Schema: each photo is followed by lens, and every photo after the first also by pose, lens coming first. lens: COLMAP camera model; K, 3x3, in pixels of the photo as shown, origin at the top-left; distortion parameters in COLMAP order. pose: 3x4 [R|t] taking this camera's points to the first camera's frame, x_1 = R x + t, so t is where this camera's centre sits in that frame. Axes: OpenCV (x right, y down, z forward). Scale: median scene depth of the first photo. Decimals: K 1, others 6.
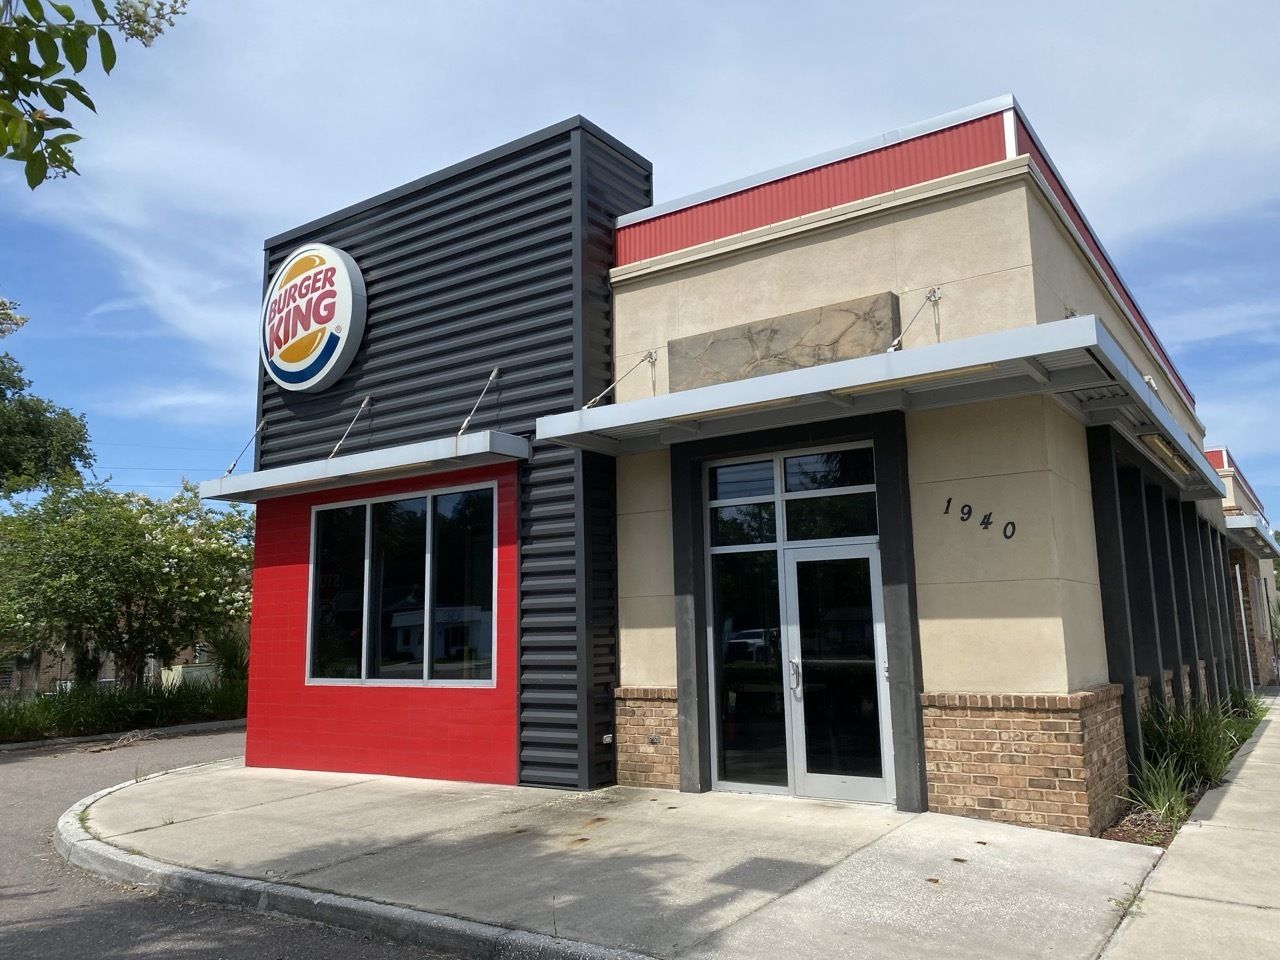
lens RADIAL K [[971.8, 0, 640.0], [0, 971.8, 480.0], [0, 0, 1]] dist [0.083268, -0.171912]
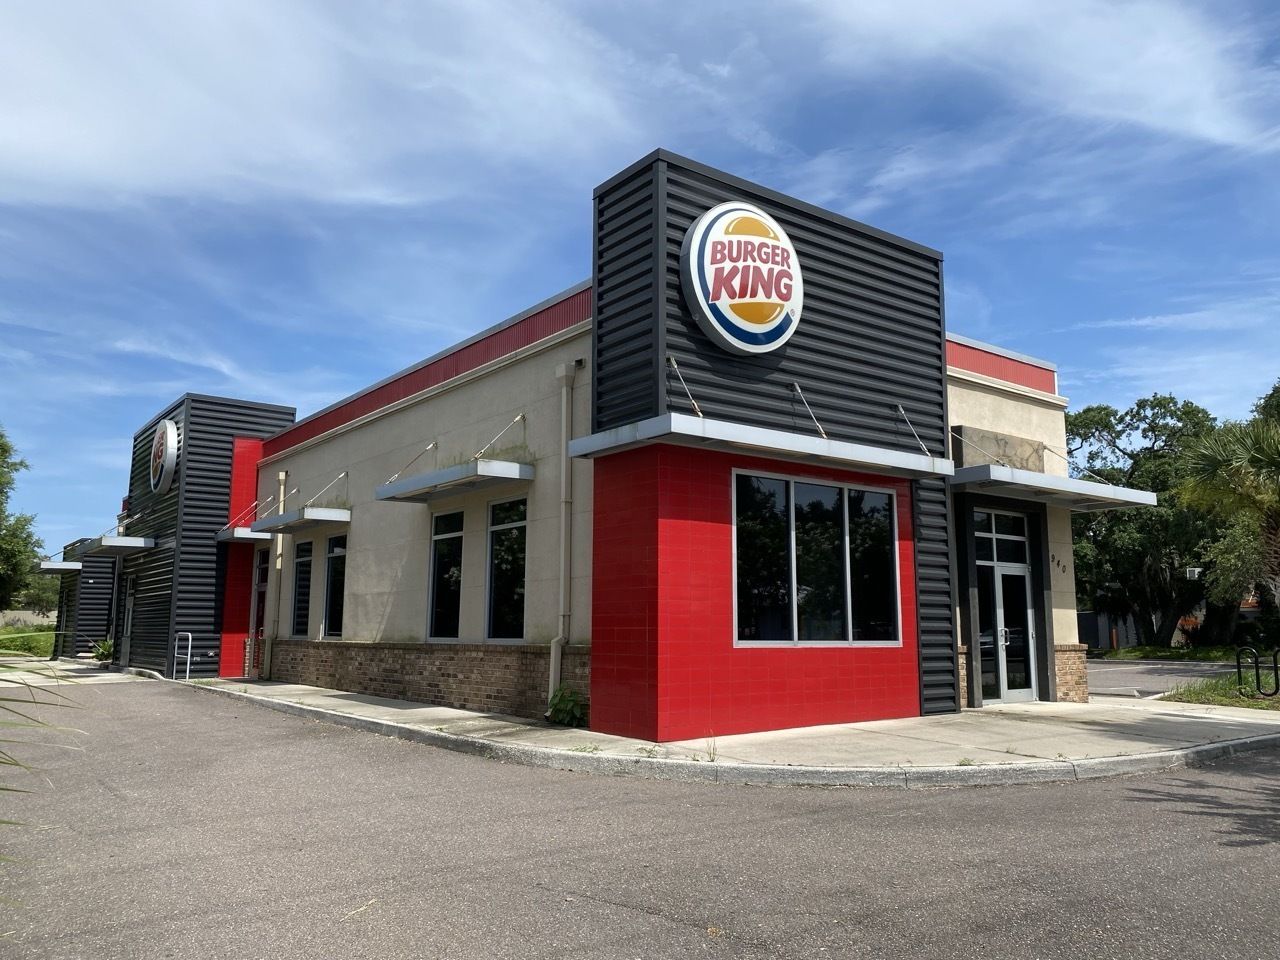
lens RADIAL K [[971.8, 0, 640.0], [0, 971.8, 480.0], [0, 0, 1]] dist [0.083268, -0.171912]
pose [[0.318106, 0.159576, 0.934529, -1.479195], [-0.162638, 0.980305, -0.112032, 0.189584], [-0.934001, -0.116352, 0.337794, 0.871399]]
